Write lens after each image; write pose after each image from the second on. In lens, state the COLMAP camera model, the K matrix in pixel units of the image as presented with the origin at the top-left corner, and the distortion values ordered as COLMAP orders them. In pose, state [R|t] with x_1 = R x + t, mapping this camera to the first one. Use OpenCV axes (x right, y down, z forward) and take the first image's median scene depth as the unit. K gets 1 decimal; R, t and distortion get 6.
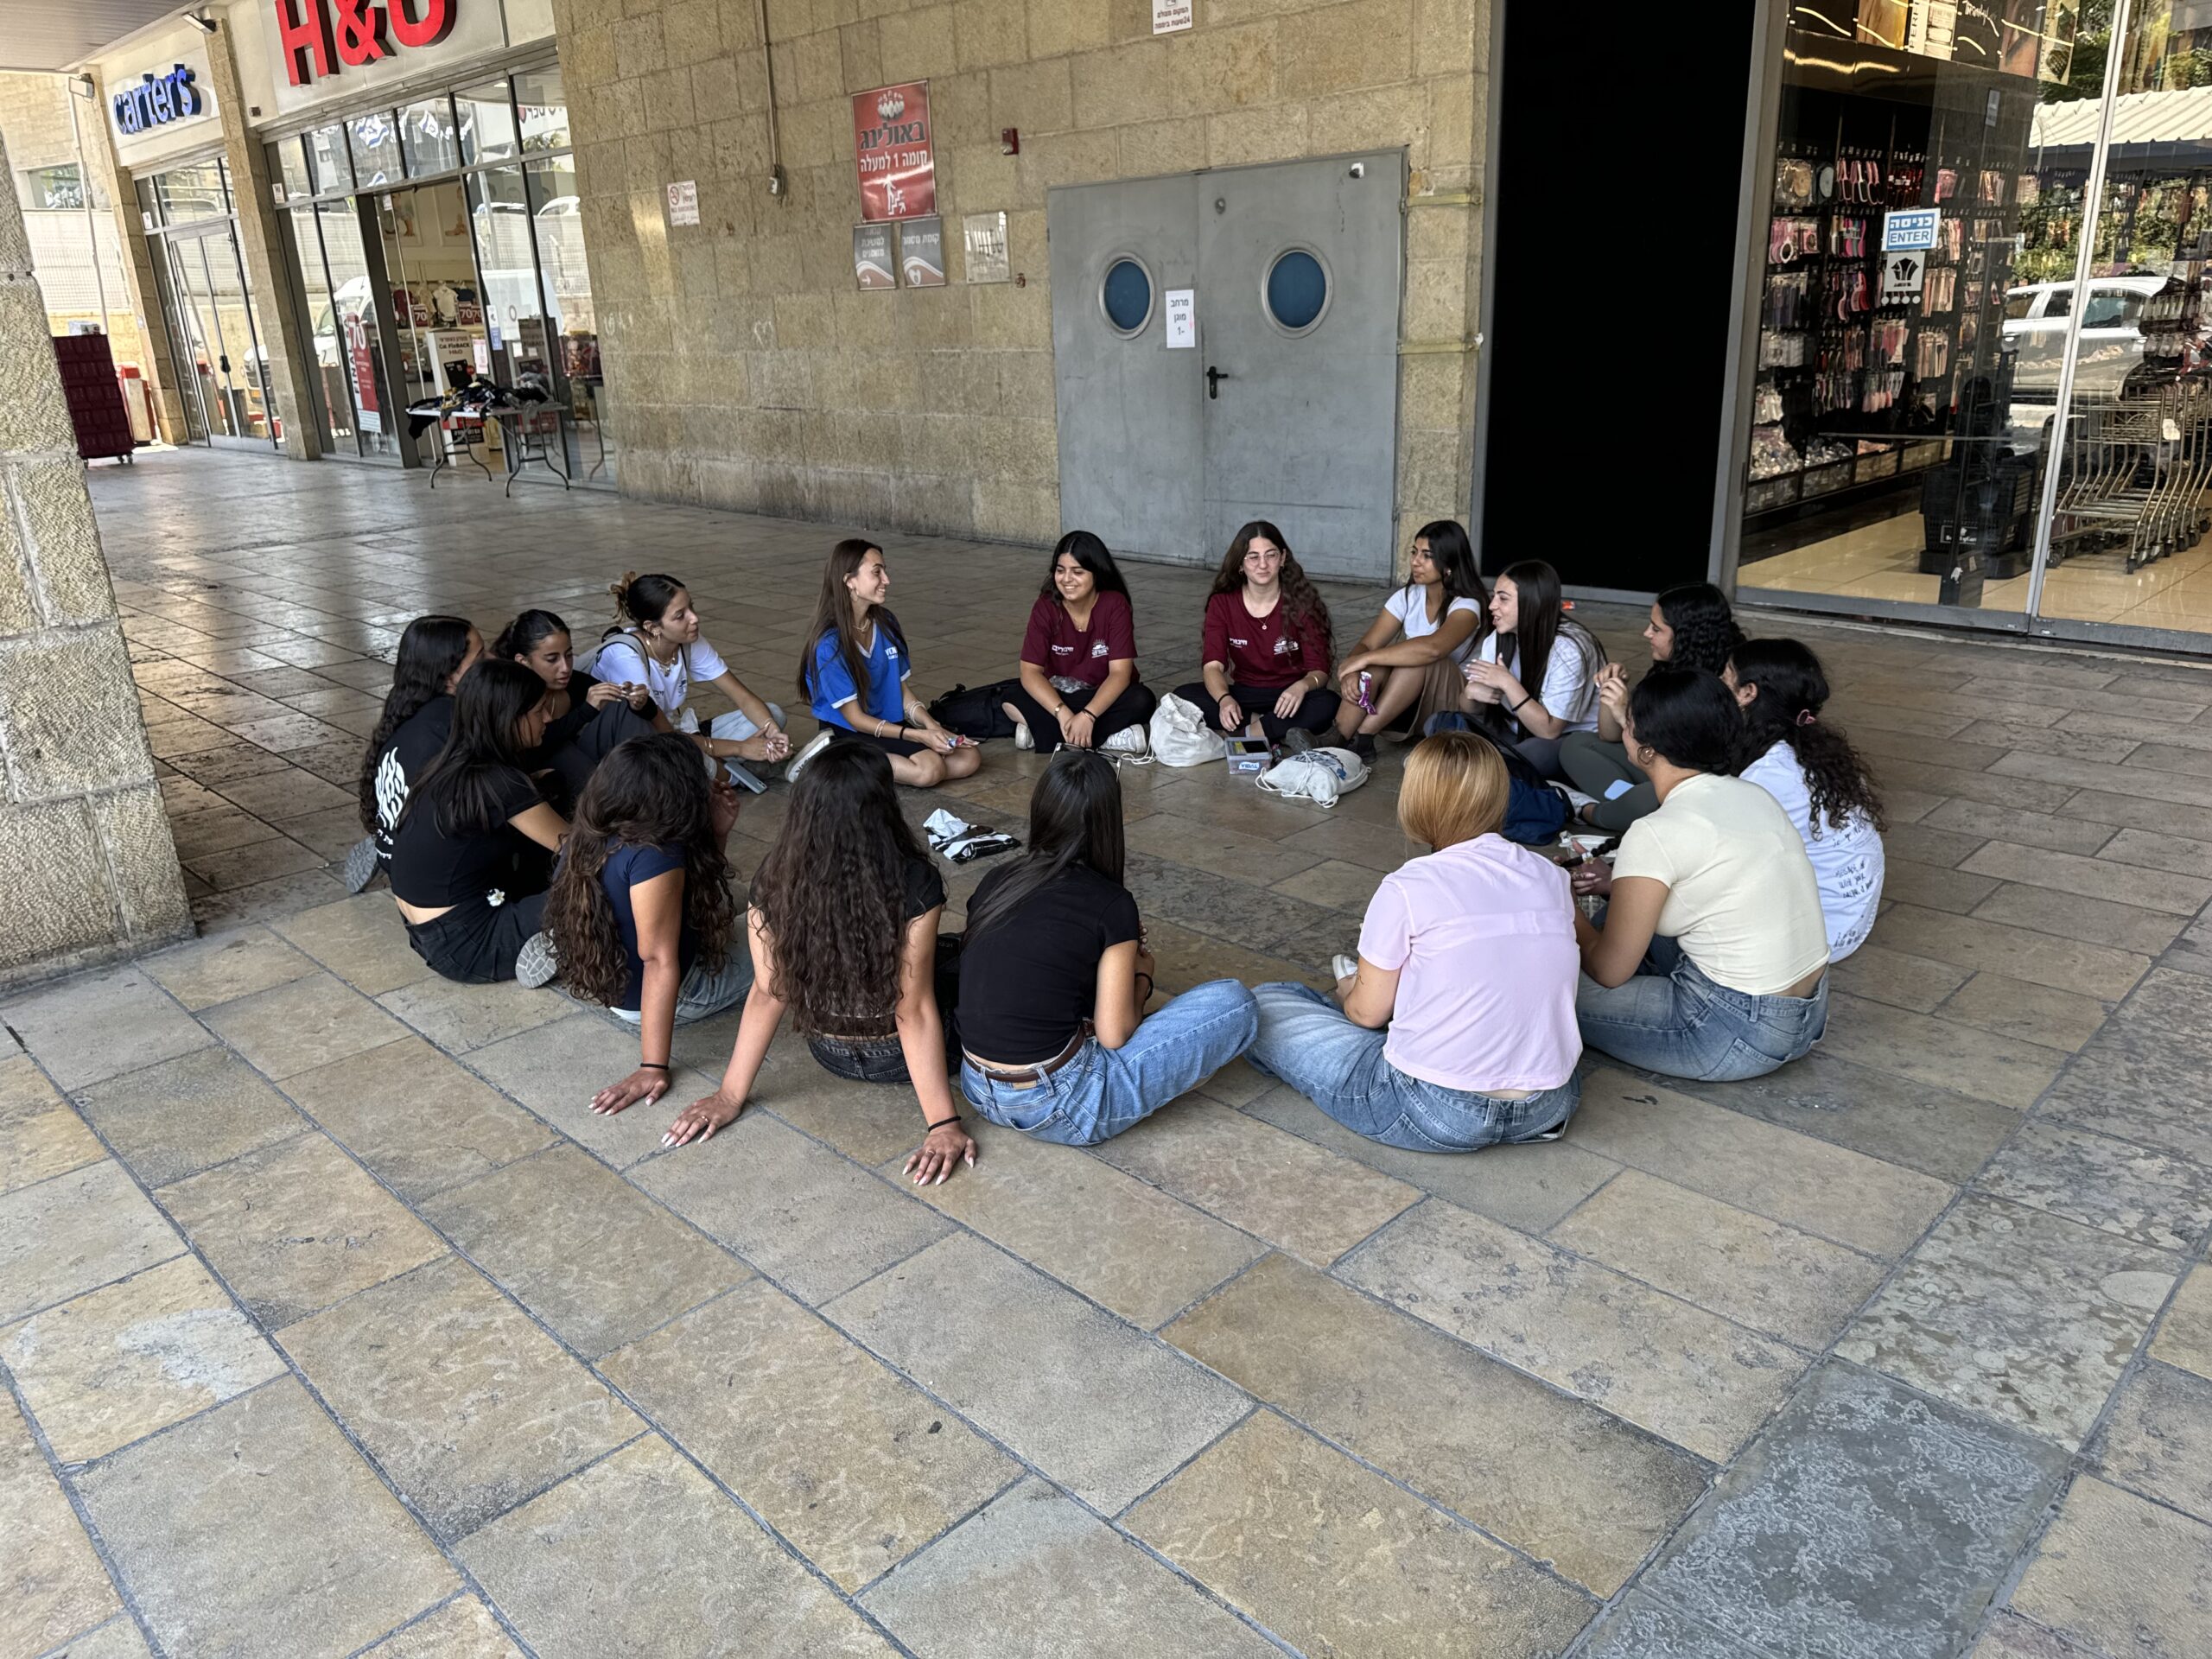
lens RADIAL K [[1559.8, 0, 1087.9], [0, 1559.8, 830.9], [0, 0, 1]] dist [0.048656, -0.051896]
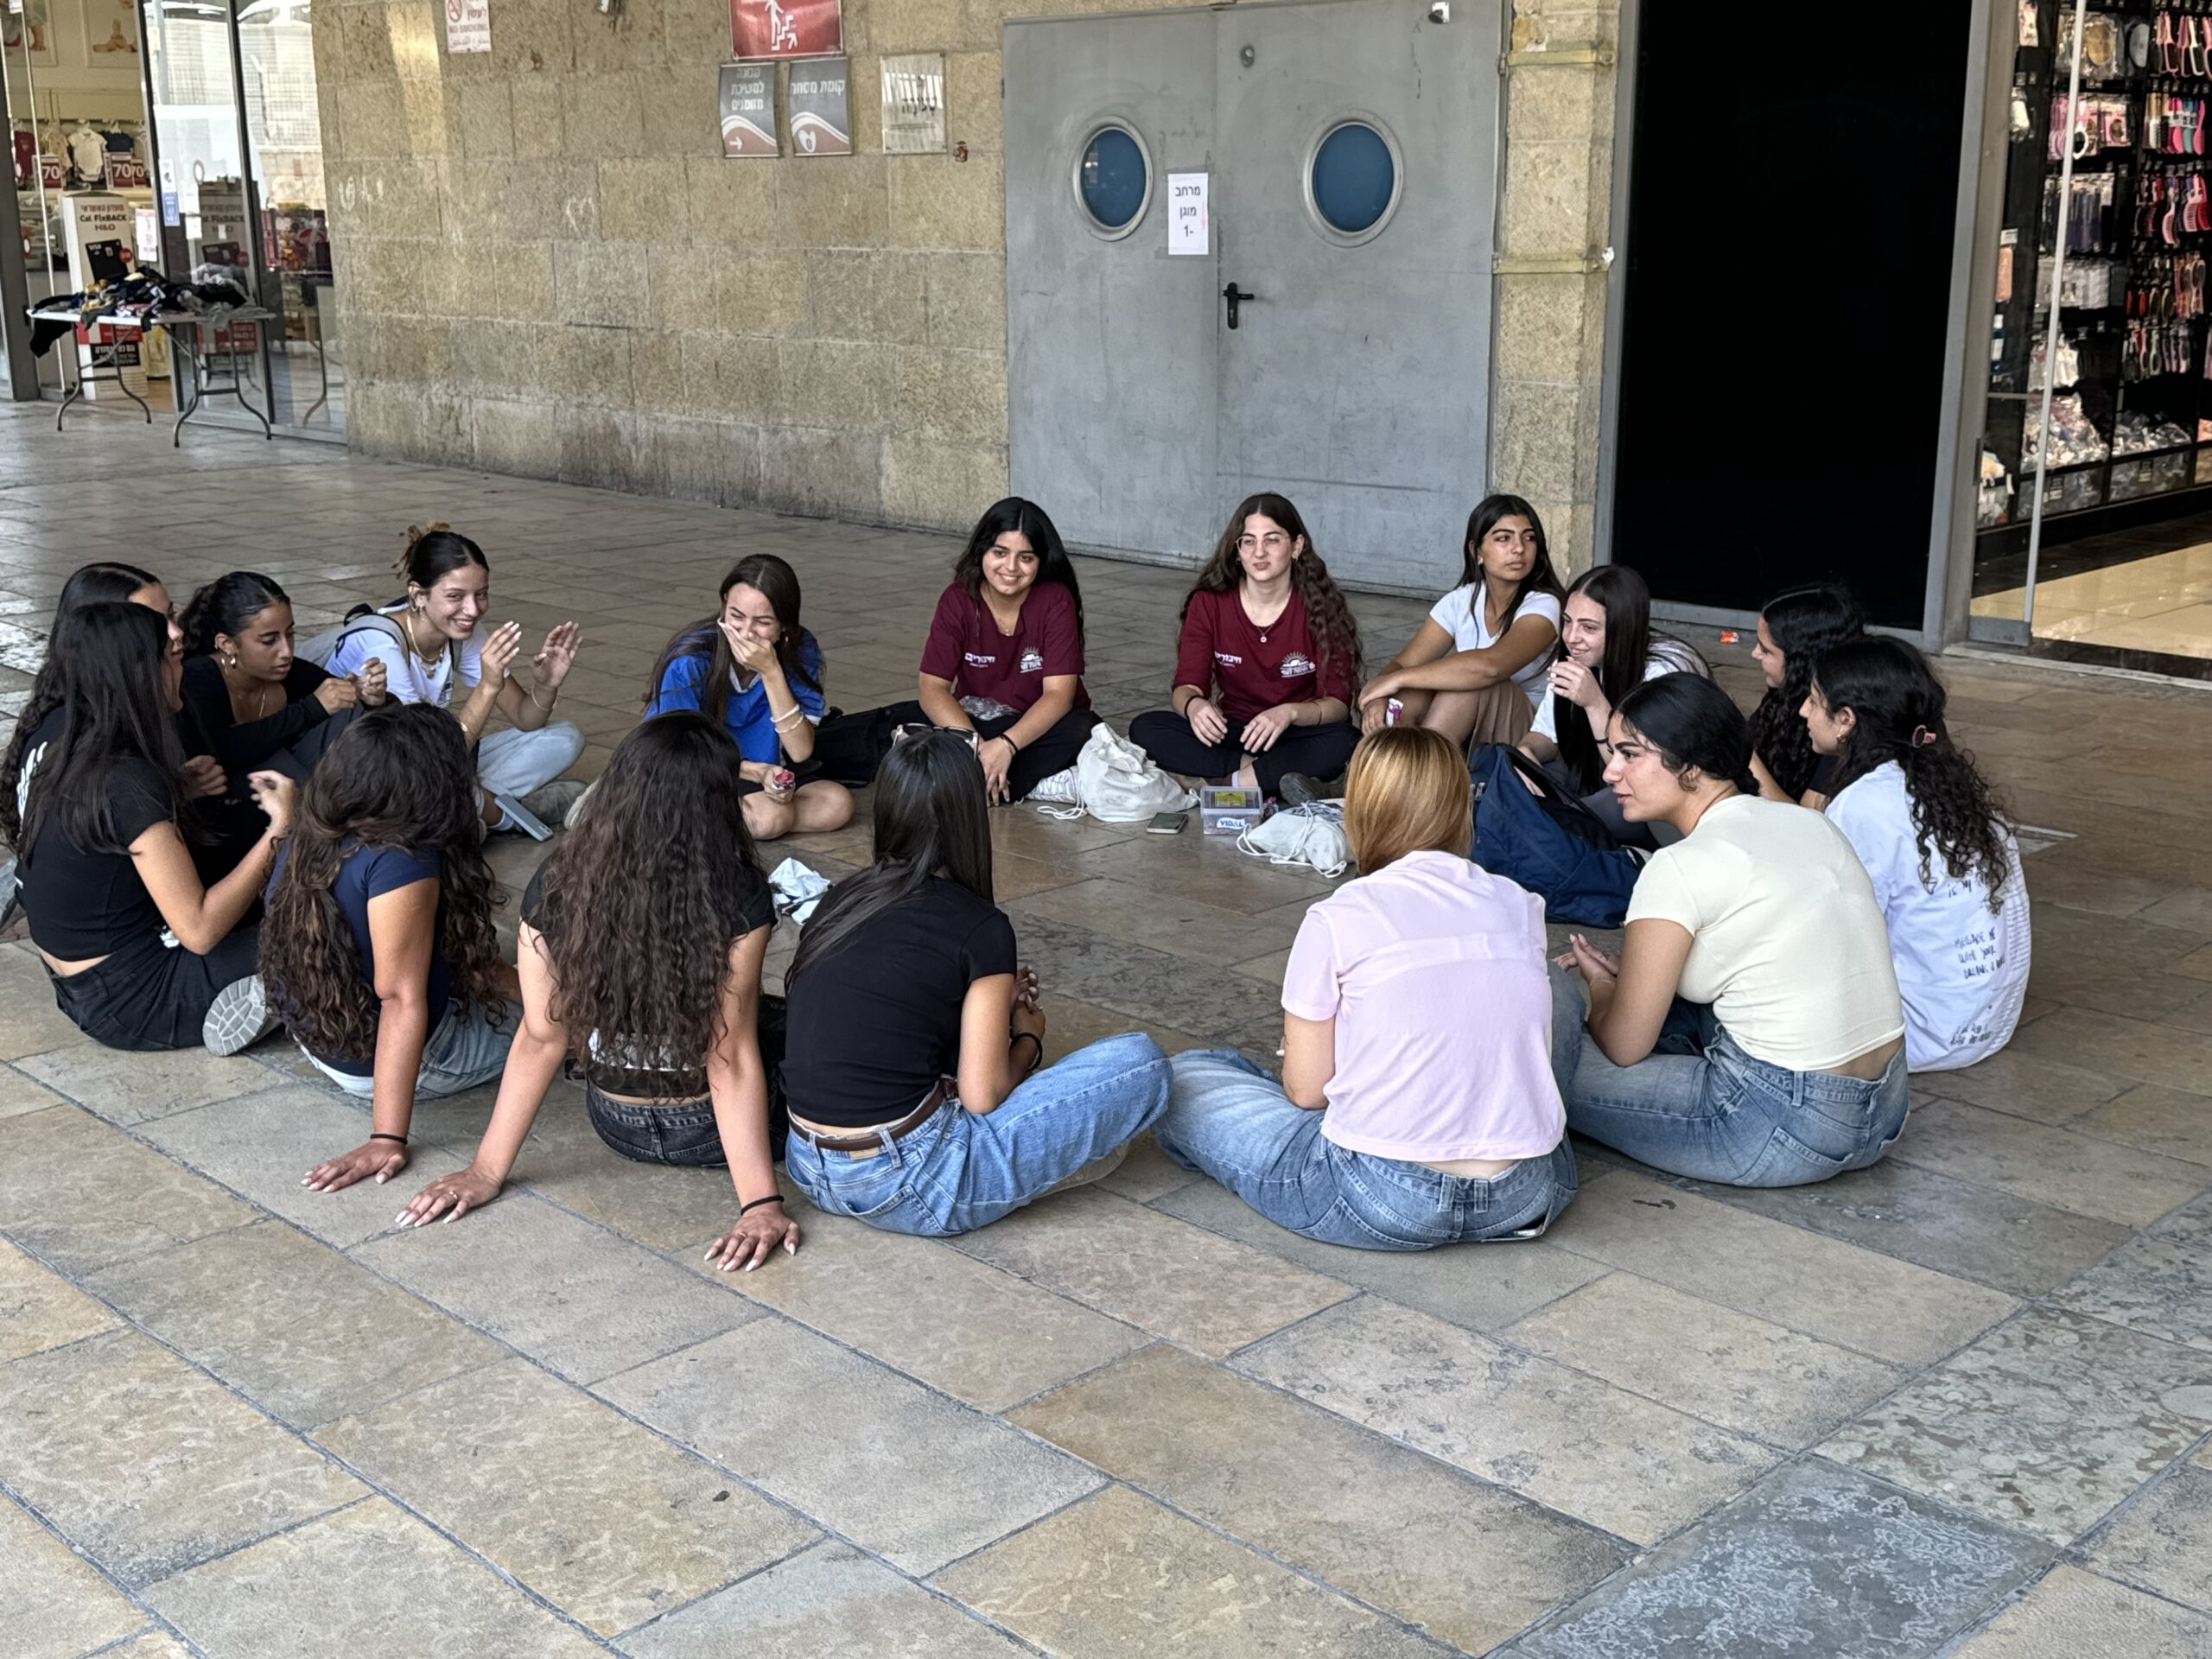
lens RADIAL K [[2537.9, 0, 1108.8], [0, 2537.9, 835.6], [0, 0, 1]] dist [0.061677, 0.000000]
pose [[0.999521, 0.029144, 0.010408, 0.058364], [-0.028269, 0.996694, -0.076168, 0.088788], [-0.012593, 0.075837, 0.997041, -0.263142]]
